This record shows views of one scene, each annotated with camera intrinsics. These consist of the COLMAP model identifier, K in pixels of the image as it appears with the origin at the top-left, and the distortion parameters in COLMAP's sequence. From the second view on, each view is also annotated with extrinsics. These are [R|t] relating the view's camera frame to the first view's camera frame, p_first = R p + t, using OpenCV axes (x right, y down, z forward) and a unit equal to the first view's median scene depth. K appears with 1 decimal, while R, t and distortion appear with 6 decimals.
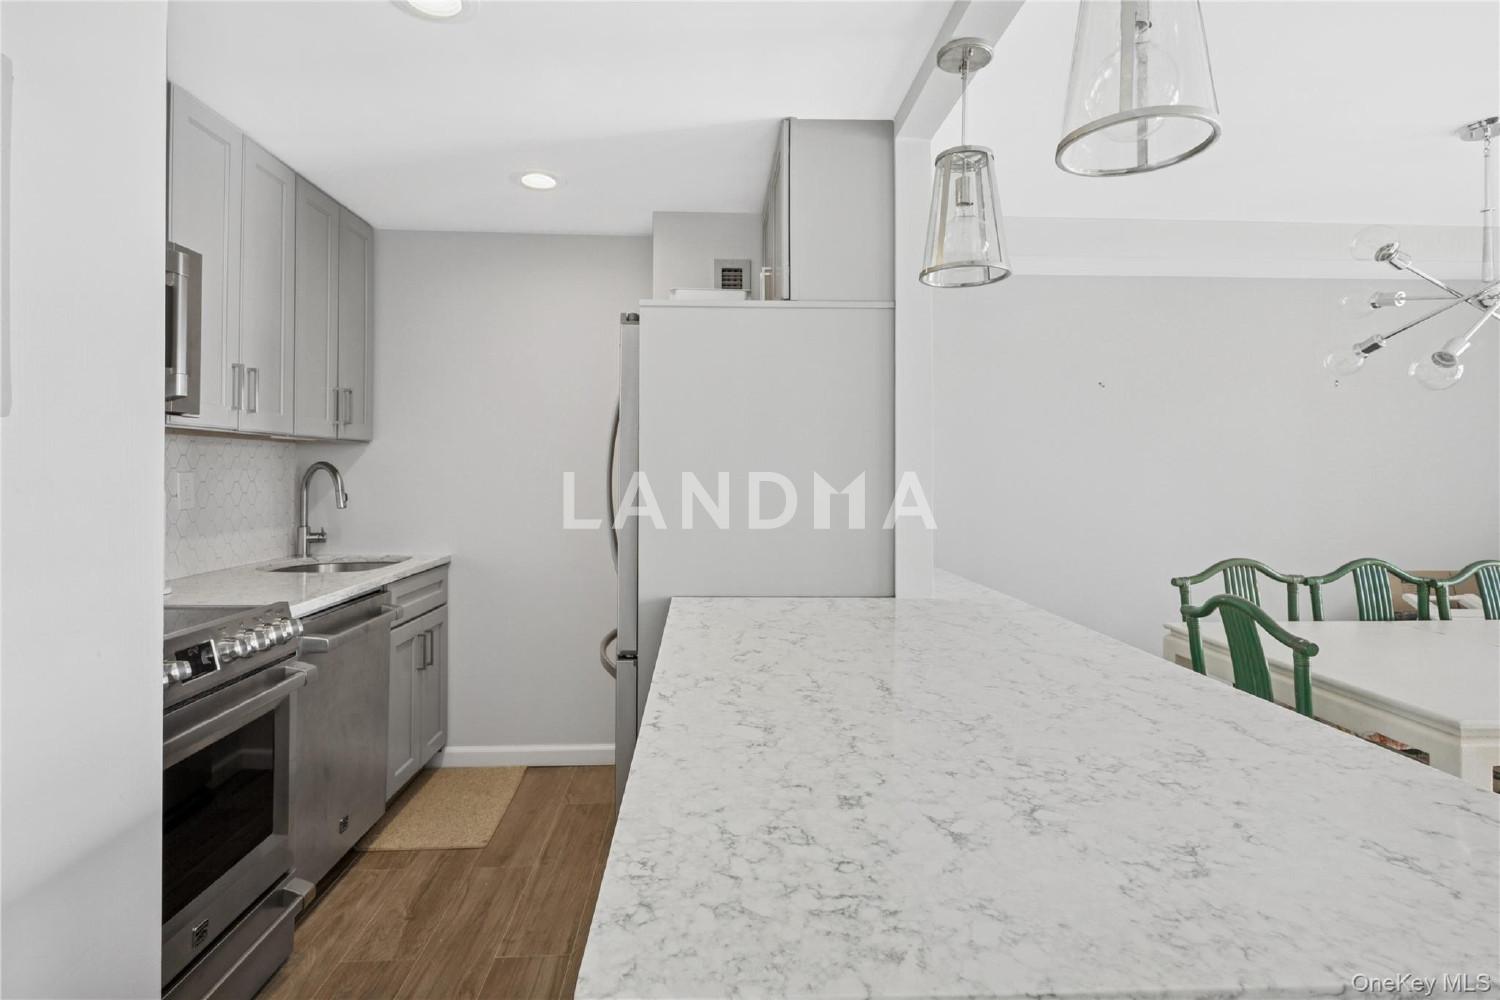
lens RADIAL K [[749.9, 0, 739.5], [0, 749.9, 467.8], [0, 0, 1]] dist [-0.000283, 0.000423]
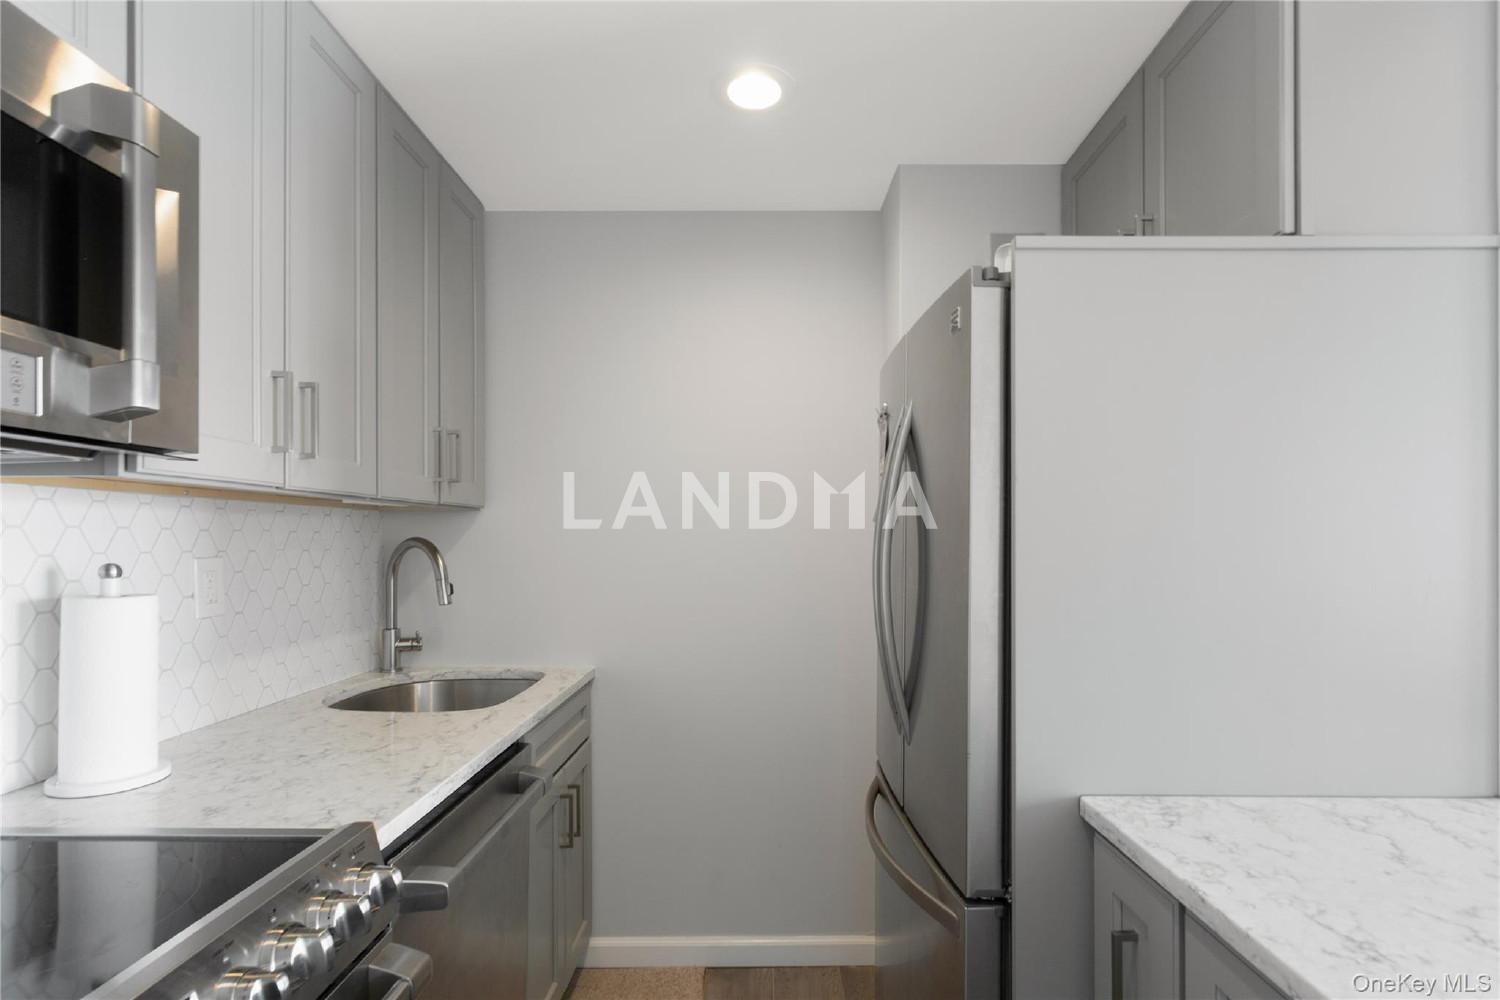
lens RADIAL K [[730.0, 0, 771.6], [0, 730.0, 540.0], [0, 0, 1]] dist [-0.002181, 0.000034]
pose [[0.999294, -0.003864, -0.037374, -0.284434], [0.004170, 0.999958, 0.008123, -0.013689], [0.037341, -0.008273, 0.999268, 0.472436]]
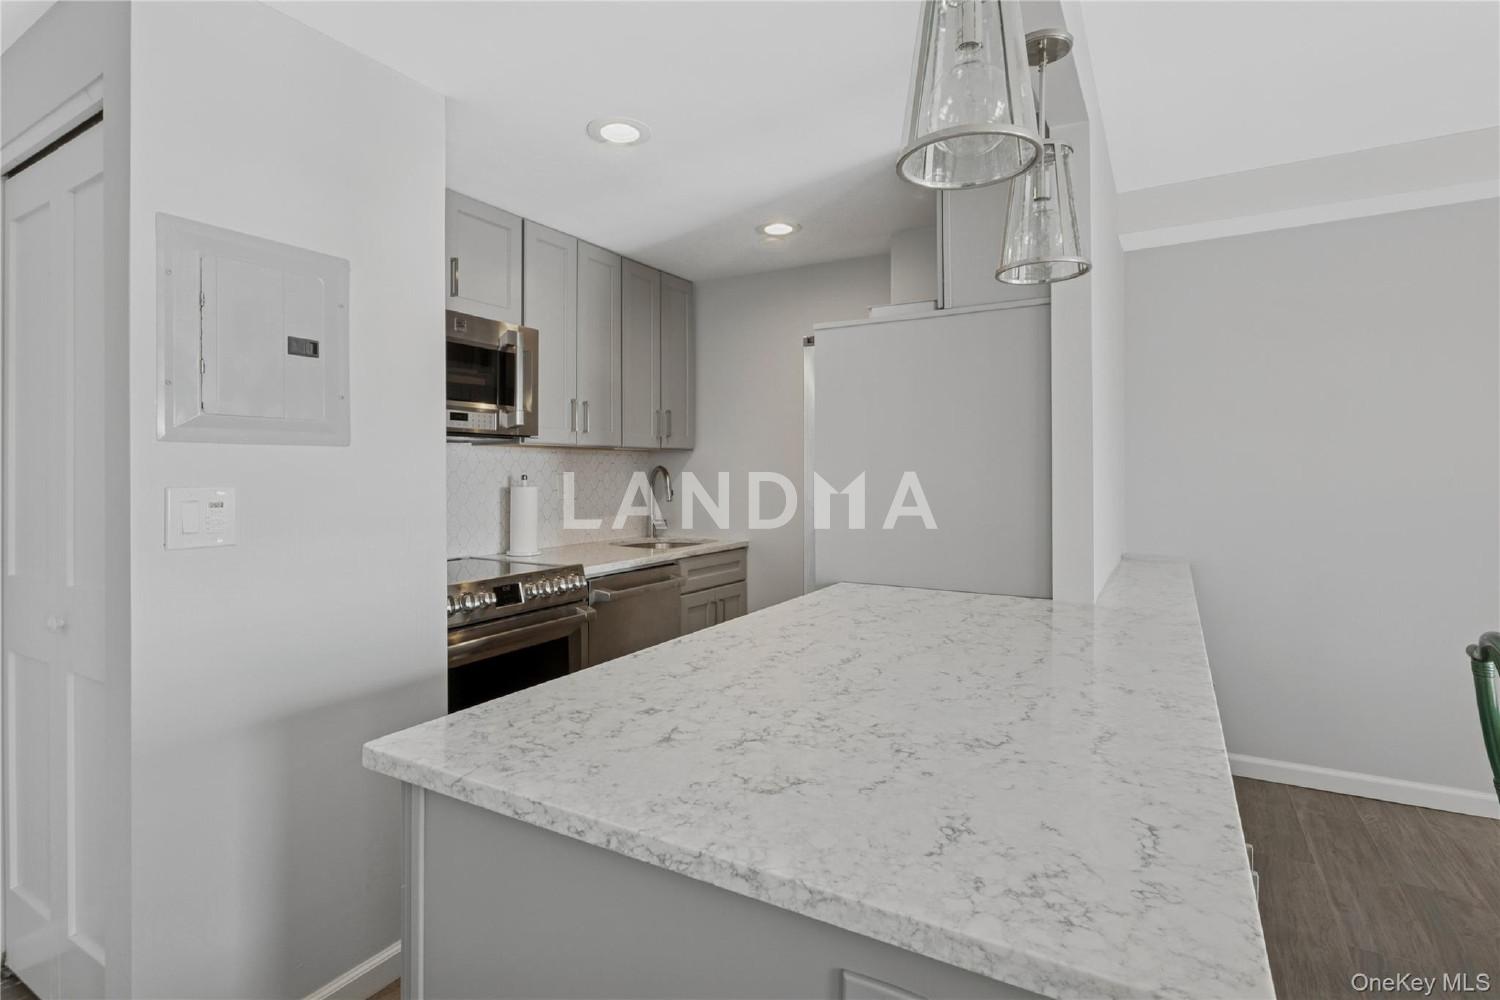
lens RADIAL K [[733.9, 0, 746.8], [0, 733.9, 470.8], [0, 0, 1]] dist [-0.001907, 0.000285]
pose [[0.842569, -0.006641, -0.538547, 0.386997], [0.008854, 0.999960, 0.001521, 0.000215], [0.538516, -0.006049, 0.842594, -0.016181]]
